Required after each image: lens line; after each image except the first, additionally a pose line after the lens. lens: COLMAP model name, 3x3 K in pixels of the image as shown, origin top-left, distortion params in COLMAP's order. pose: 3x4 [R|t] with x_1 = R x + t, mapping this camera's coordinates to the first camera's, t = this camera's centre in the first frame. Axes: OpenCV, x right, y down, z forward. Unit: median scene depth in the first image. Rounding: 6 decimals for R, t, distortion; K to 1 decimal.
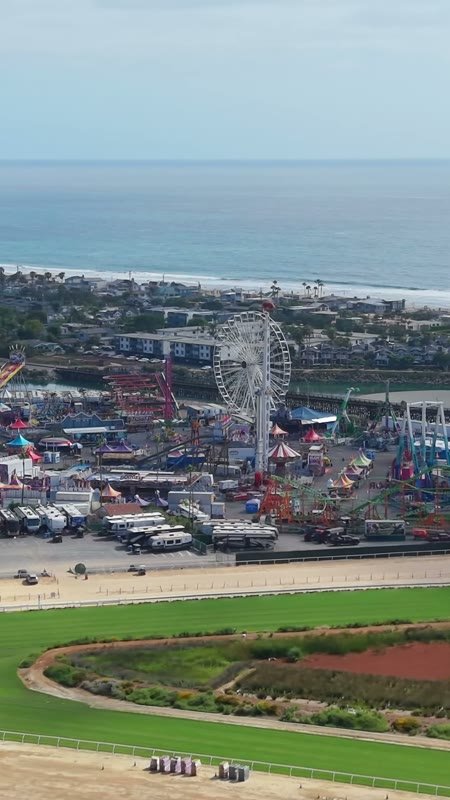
lens RADIAL K [[2013.5, 0, 232.4], [0, 2013.5, 394.4], [0, 0, 1]] dist [0.113638, 0.000000]
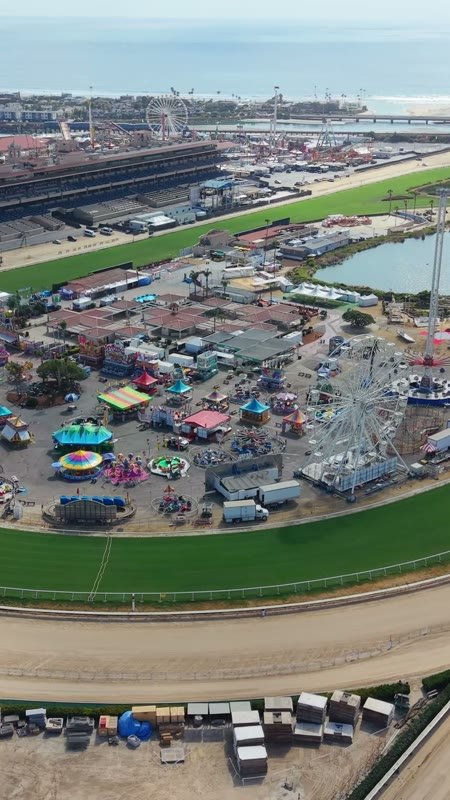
lens RADIAL K [[1007.3, 0, 230.3], [0, 1007.3, 400.6], [0, 0, 1]] dist [0.051364, 0.000000]
pose [[0.780198, -0.211332, 0.588753, -1.085529], [0.060384, 0.962251, 0.265380, -0.004496], [-0.622612, -0.171498, 0.763507, -0.142442]]
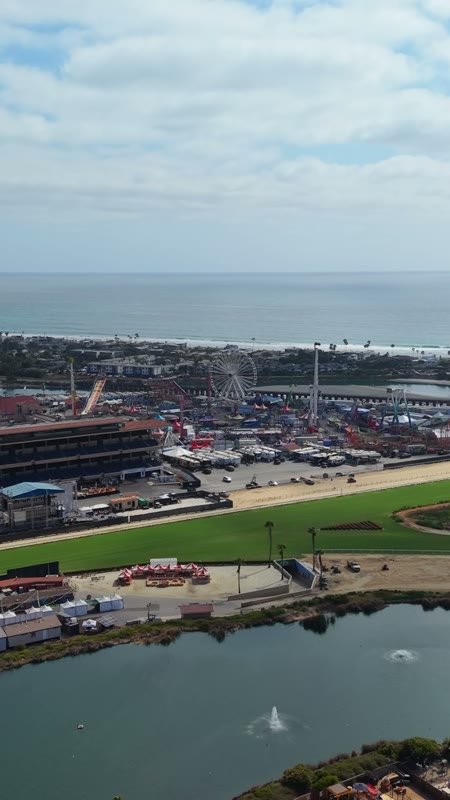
lens RADIAL K [[1005.7, 0, 217.9], [0, 1005.7, 400.9], [0, 0, 1]] dist [0.069820, 0.000000]
pose [[0.955595, -0.039875, 0.291974, -0.424122], [0.036967, 0.999197, 0.015471, -0.007439], [-0.292357, -0.003991, 0.956301, 0.058114]]
